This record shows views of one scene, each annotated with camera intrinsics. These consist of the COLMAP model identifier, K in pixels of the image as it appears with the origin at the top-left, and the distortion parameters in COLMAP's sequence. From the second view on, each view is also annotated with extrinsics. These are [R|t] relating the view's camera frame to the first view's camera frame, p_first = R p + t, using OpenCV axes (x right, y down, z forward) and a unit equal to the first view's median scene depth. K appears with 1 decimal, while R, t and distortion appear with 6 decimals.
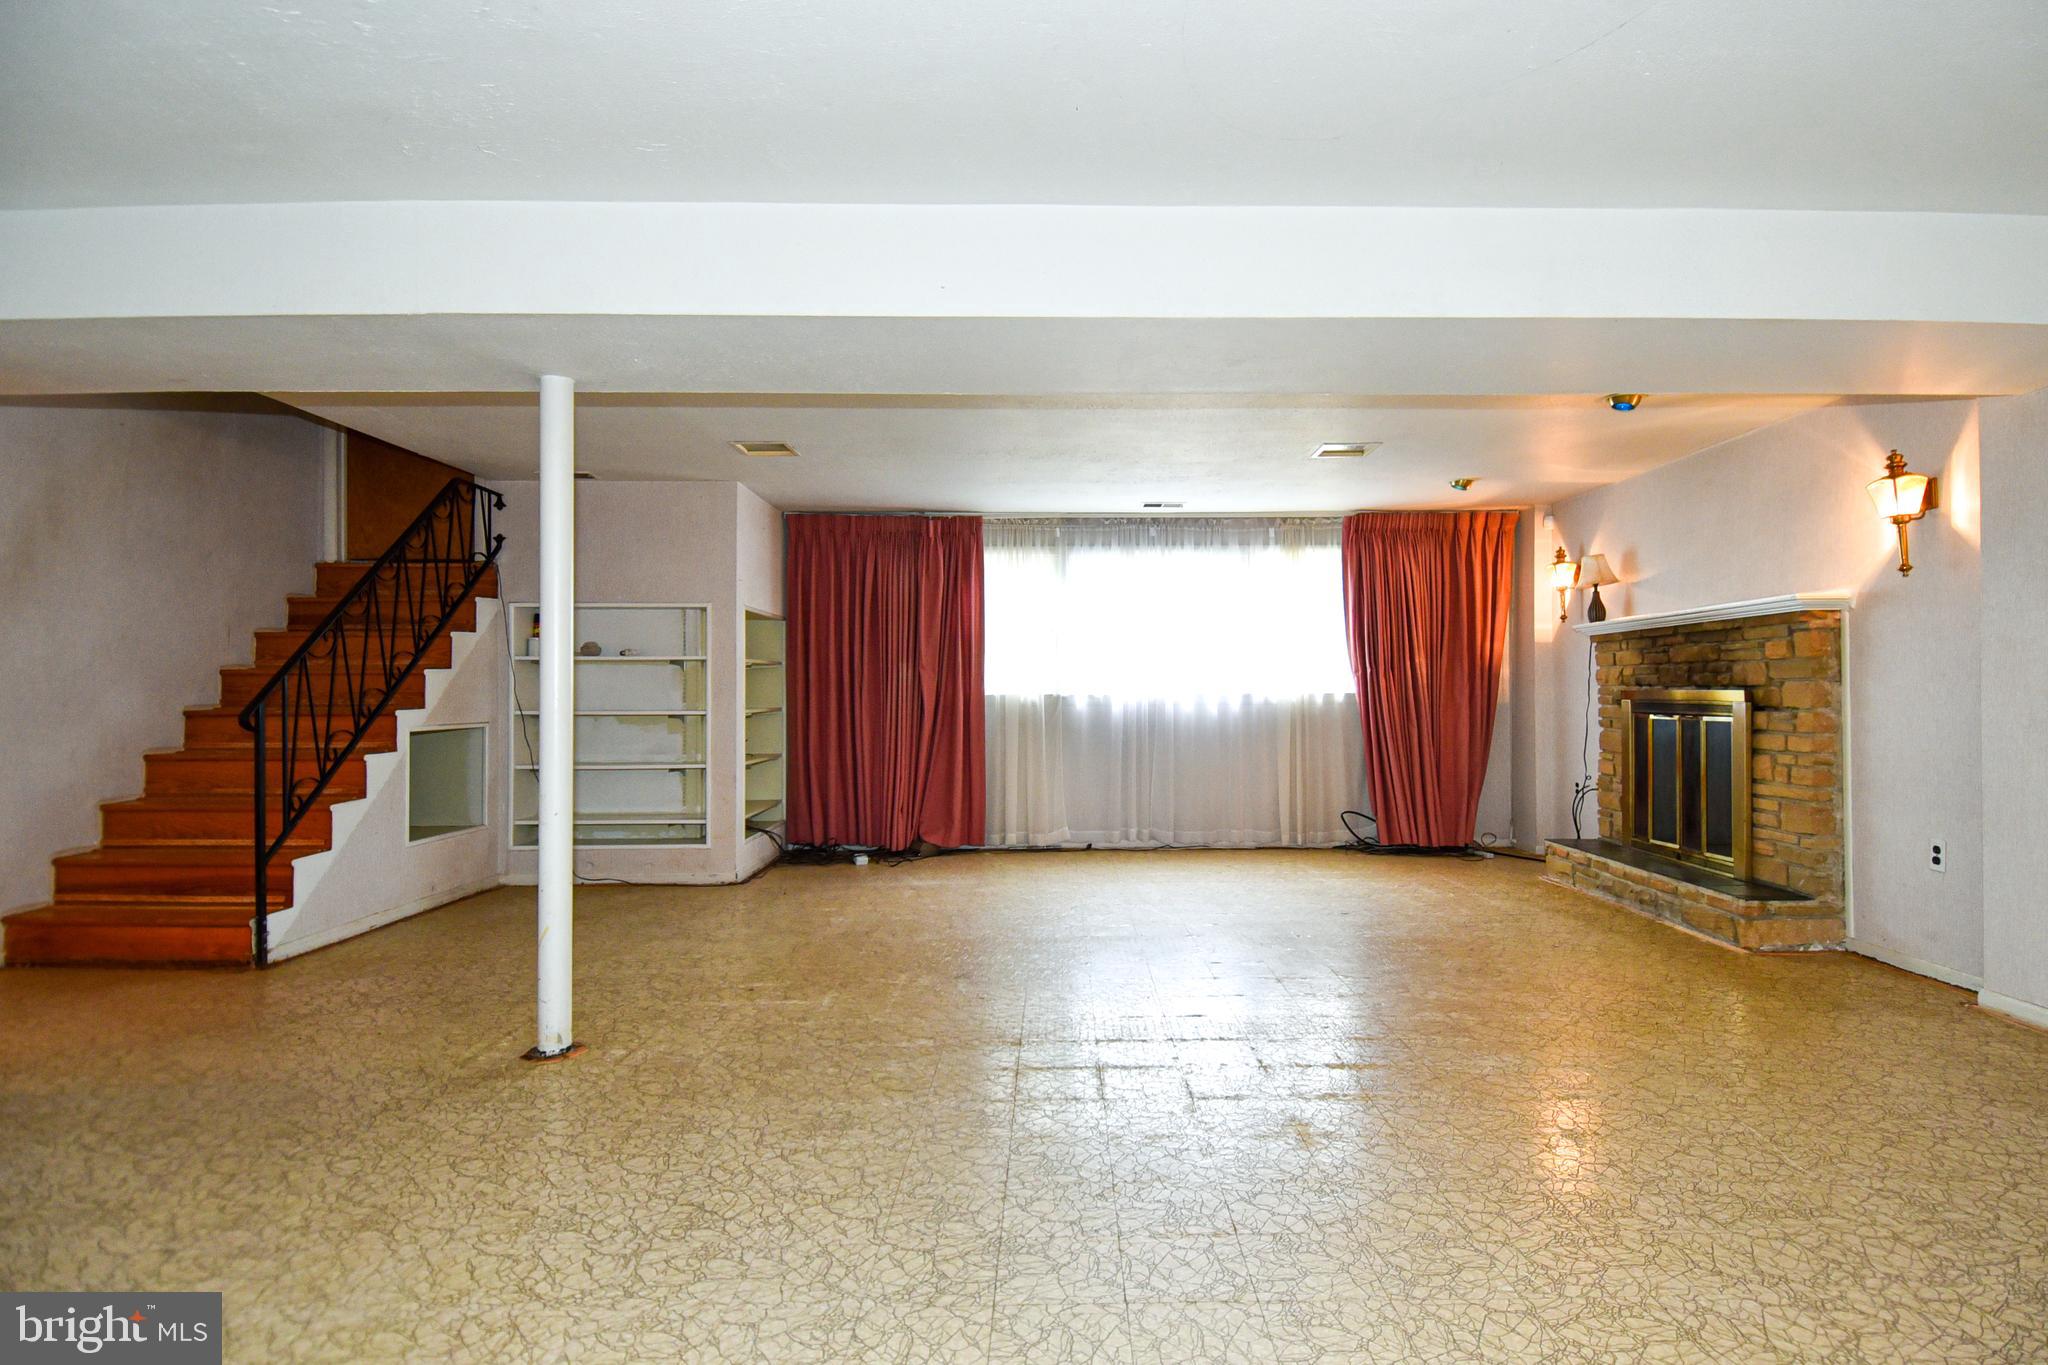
lens RADIAL K [[1110.8, 0, 1026.4], [0, 1110.8, 683.1], [0, 0, 1]] dist [0.041511, -0.041339]
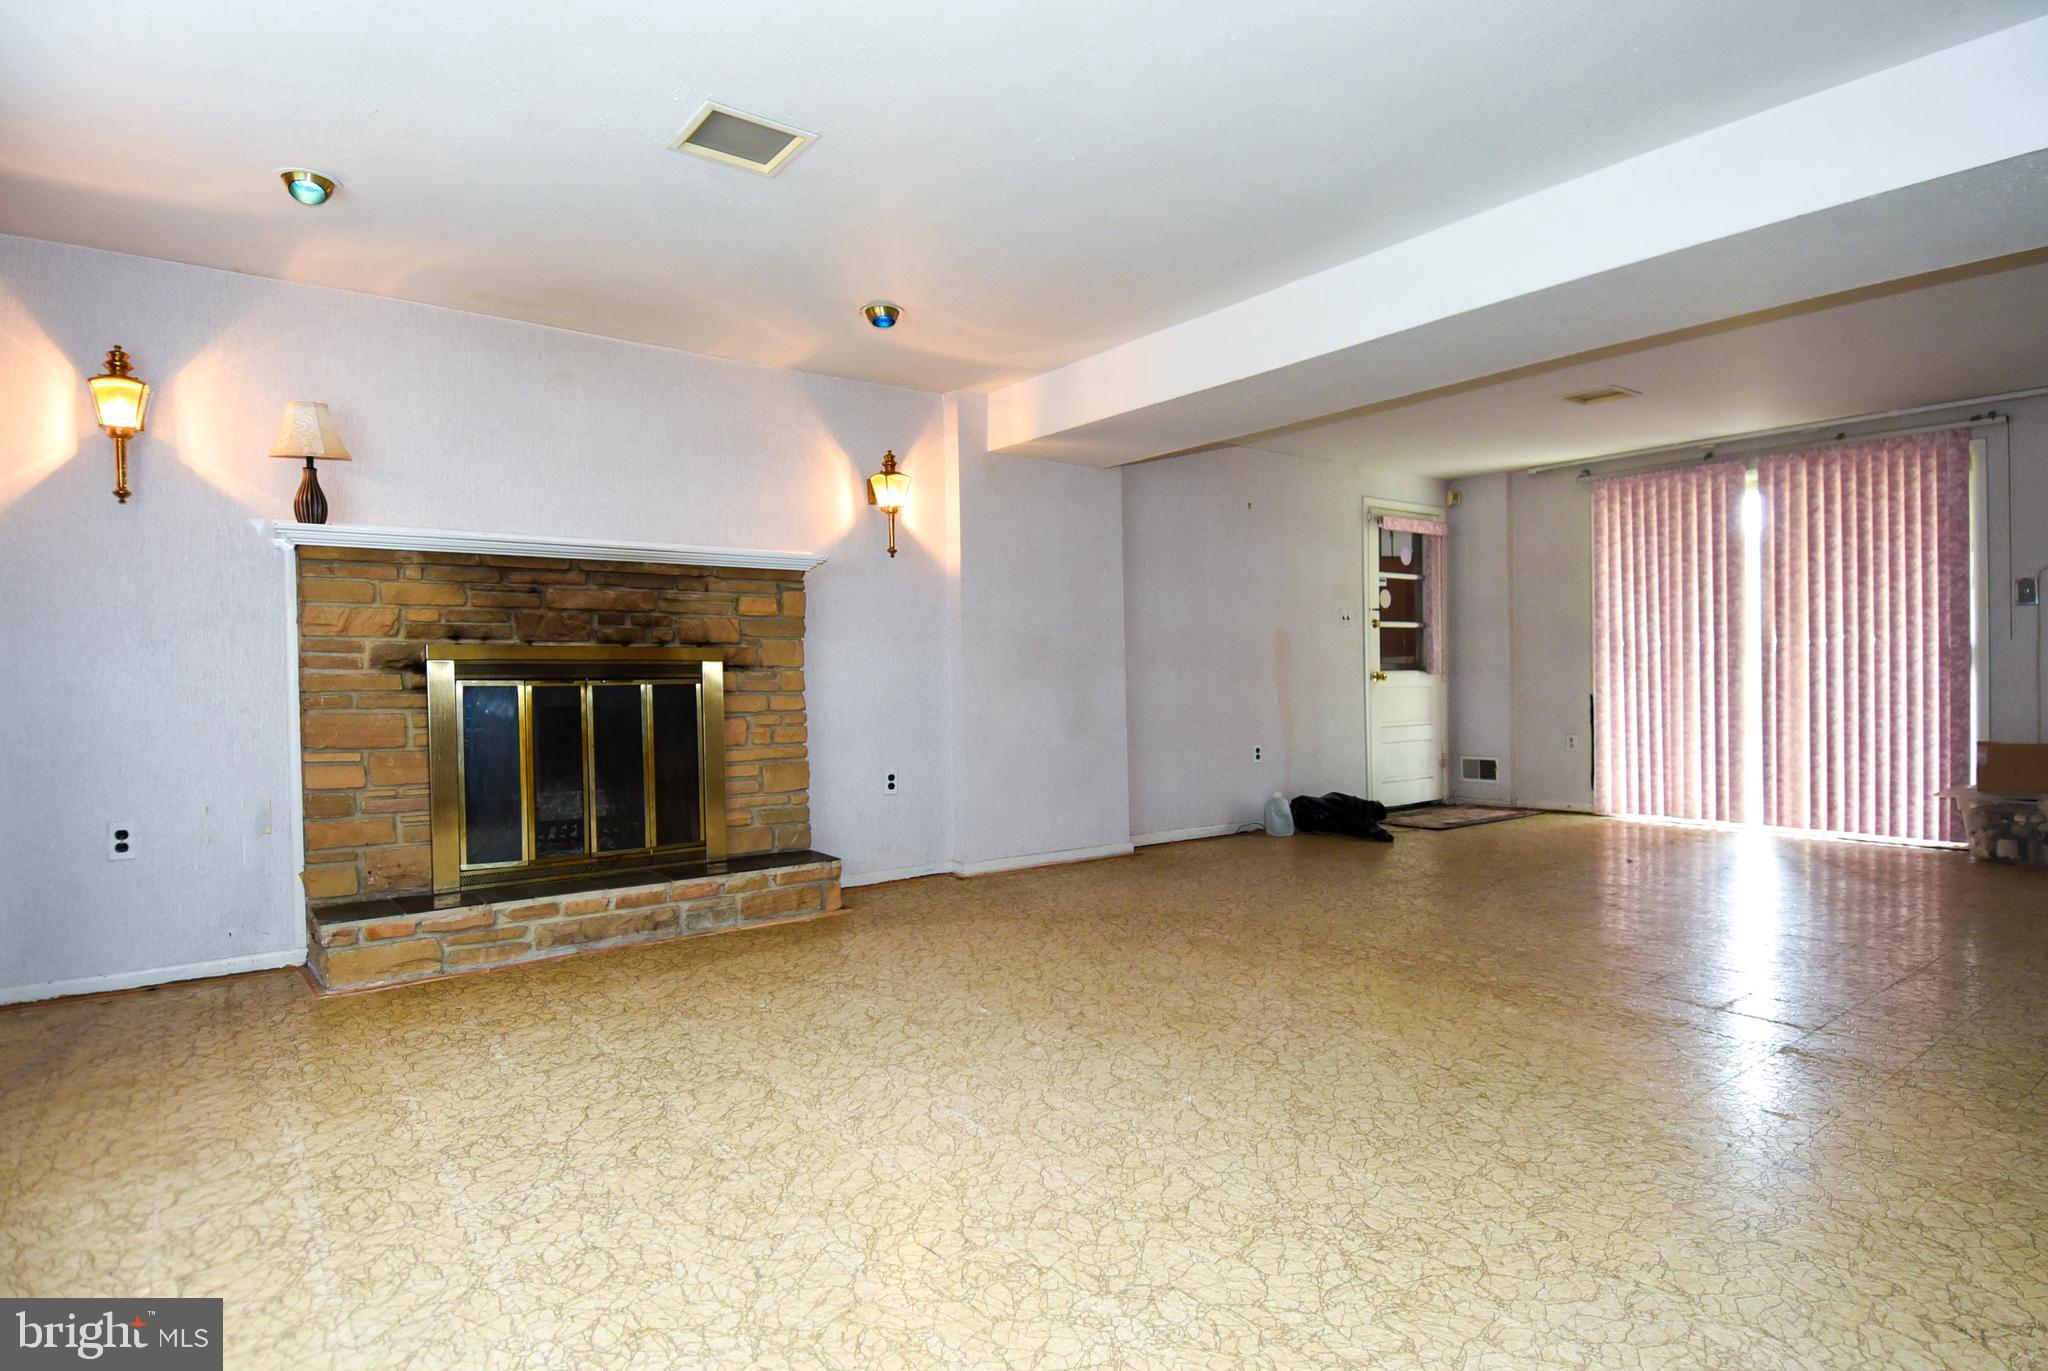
lens RADIAL K [[1110.8, 0, 1035.7], [0, 1110.8, 692.7], [0, 0, 1]] dist [0.041511, -0.041339]
pose [[-0.642214, 0.005764, 0.766504, -0.205290], [0.012068, 0.999924, 0.002591, 0.043811], [-0.766431, 0.010914, -0.642234, 1.400446]]
